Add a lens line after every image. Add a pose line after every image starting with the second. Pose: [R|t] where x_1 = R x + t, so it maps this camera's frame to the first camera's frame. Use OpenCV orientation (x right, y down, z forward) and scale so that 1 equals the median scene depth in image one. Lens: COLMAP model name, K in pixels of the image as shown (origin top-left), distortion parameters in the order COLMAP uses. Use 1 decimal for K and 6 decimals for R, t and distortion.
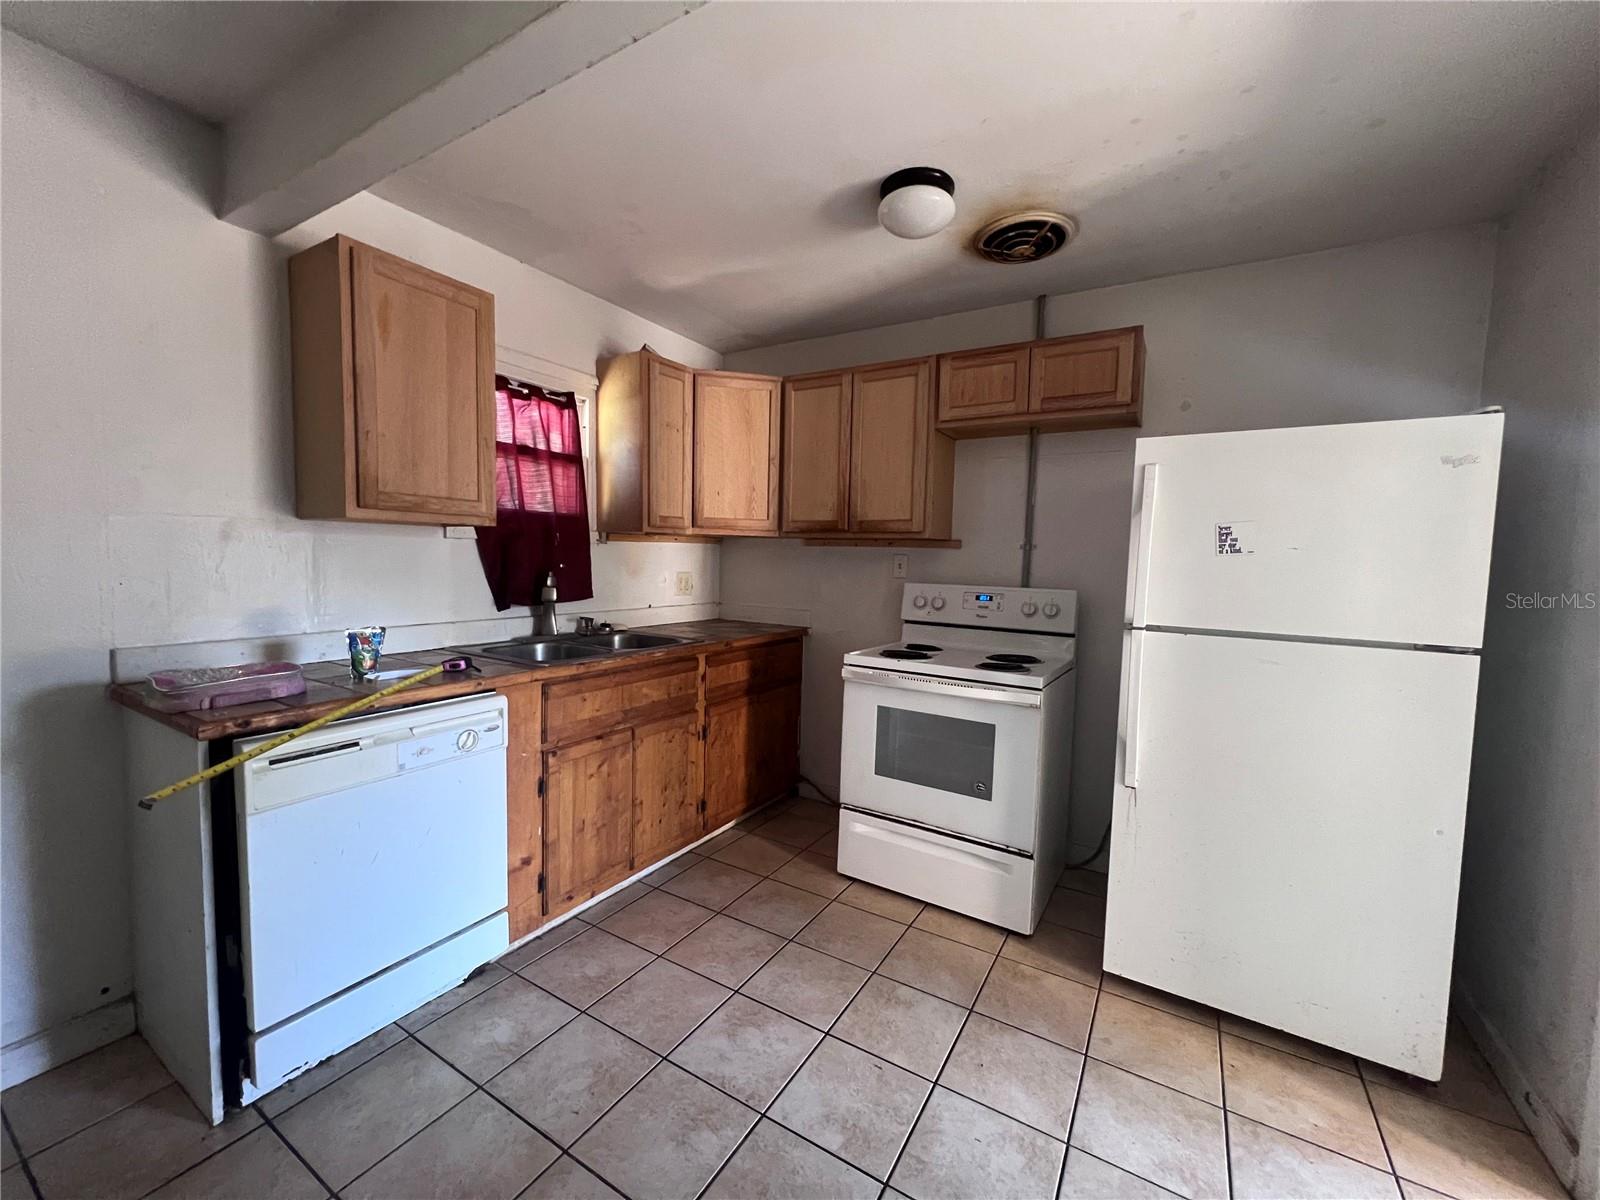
lens RADIAL K [[639.2, 0, 799.3], [0, 639.2, 601.1], [0, 0, 1]] dist [-0.000621, 0.000339]
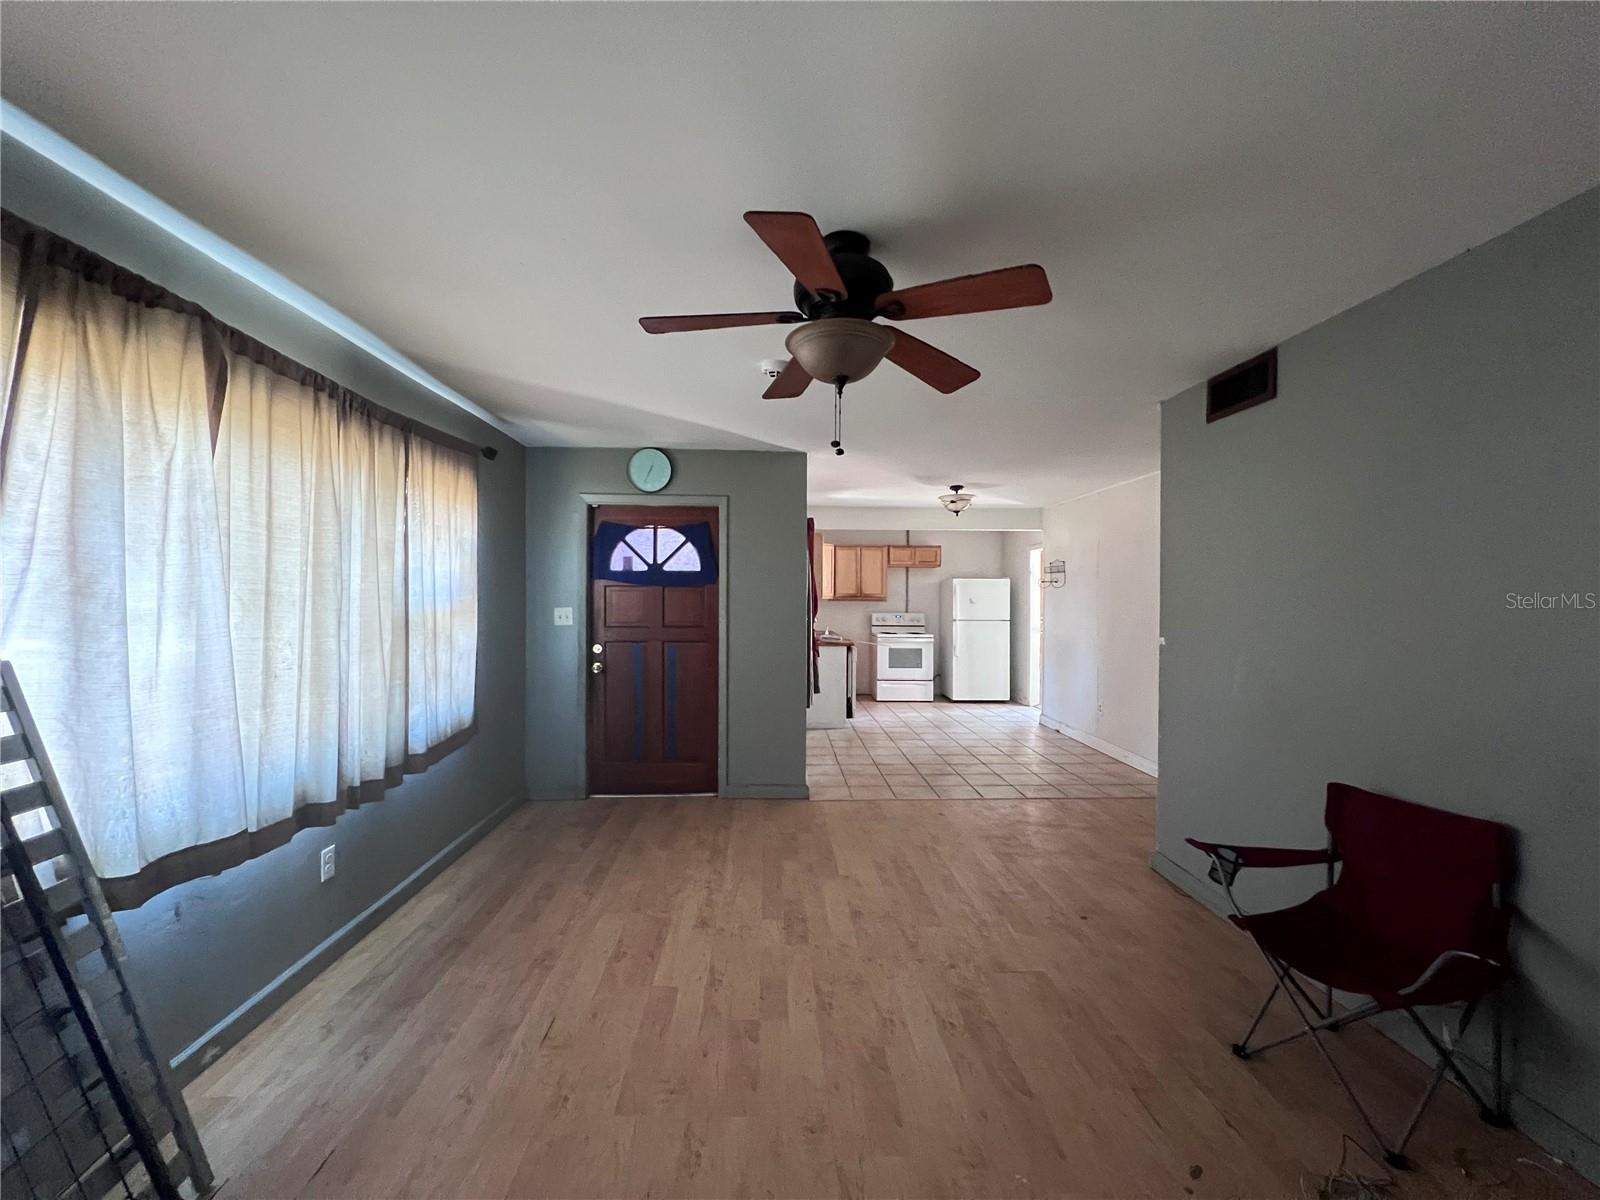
lens RADIAL K [[639.2, 0, 798.1], [0, 639.2, 595.7], [0, 0, 1]] dist [-0.000621, 0.000339]
pose [[0.832938, -0.016578, 0.553118, -2.180132], [0.052384, 0.997425, -0.048990, 0.024134], [-0.550882, 0.069780, 0.831661, -1.623937]]
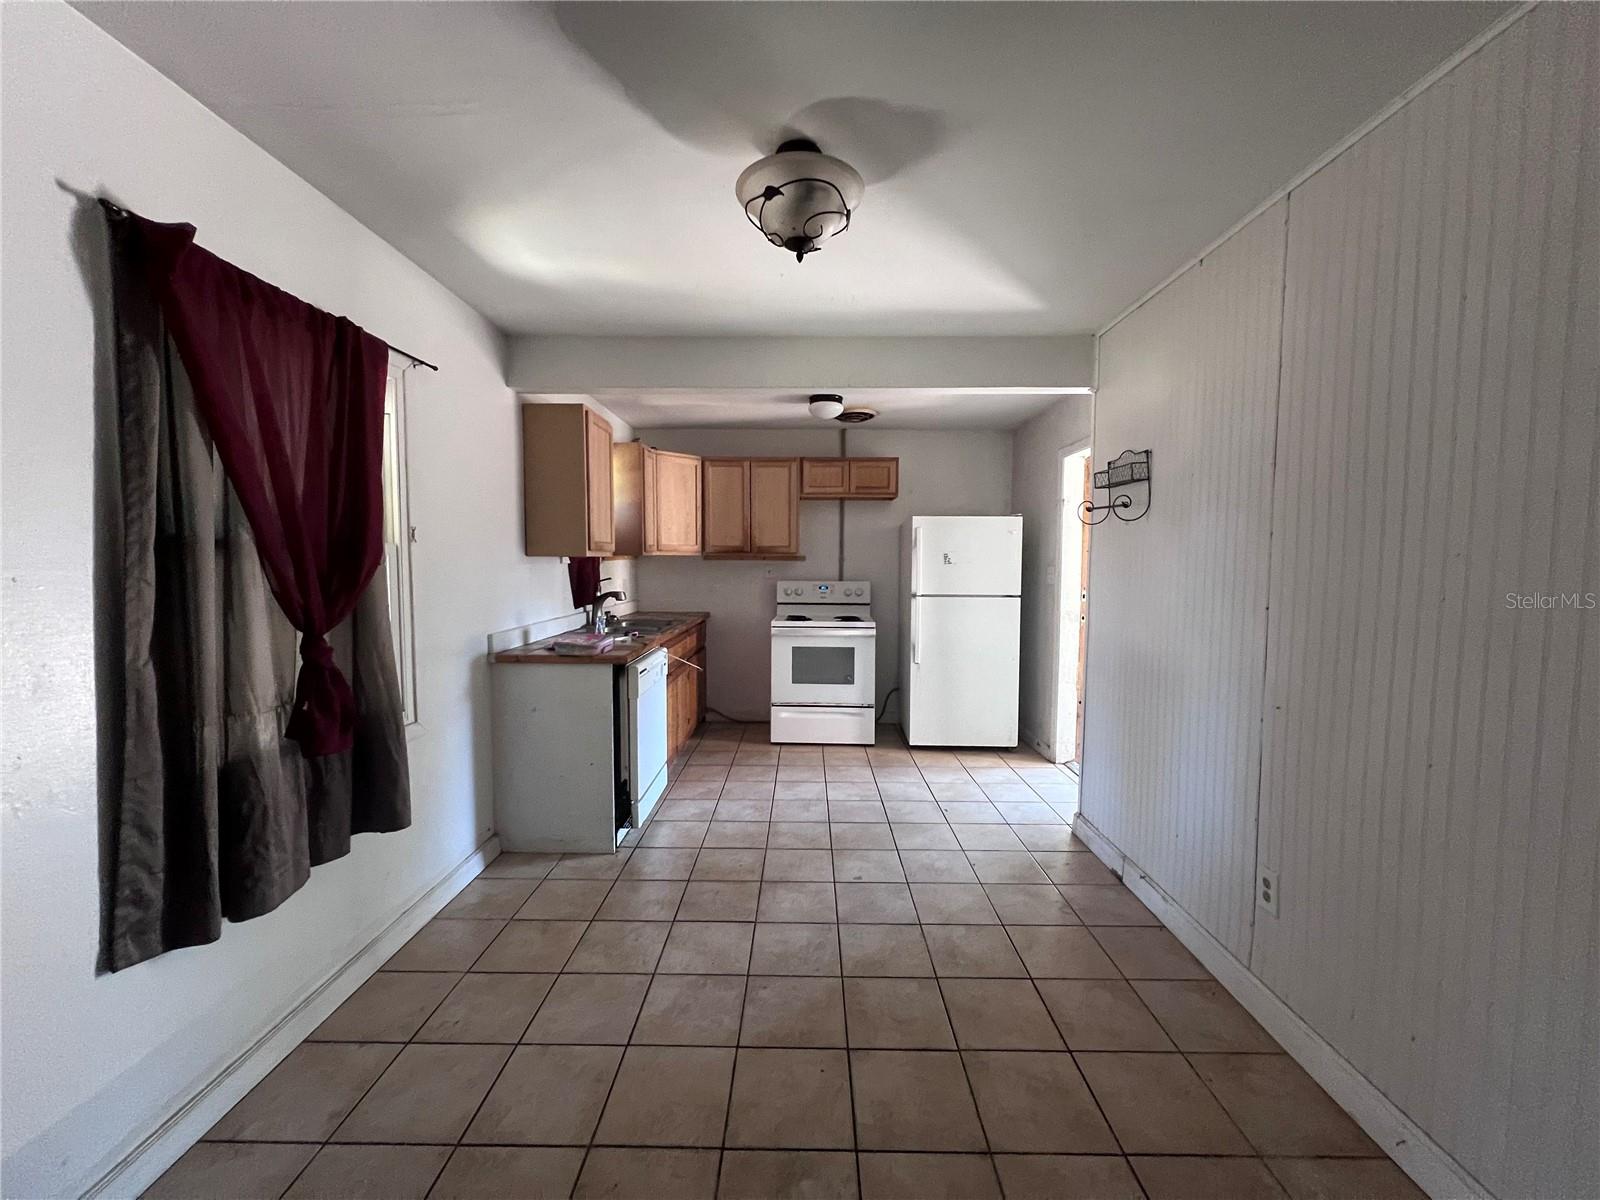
lens RADIAL K [[639.2, 0, 798.3], [0, 639.2, 598.9], [0, 0, 1]] dist [-0.000621, 0.000339]
pose [[0.862697, -0.052653, 0.502972, -0.786862], [0.052206, 0.998524, 0.014987, -0.004108], [-0.503019, 0.013329, 0.864173, -0.625338]]
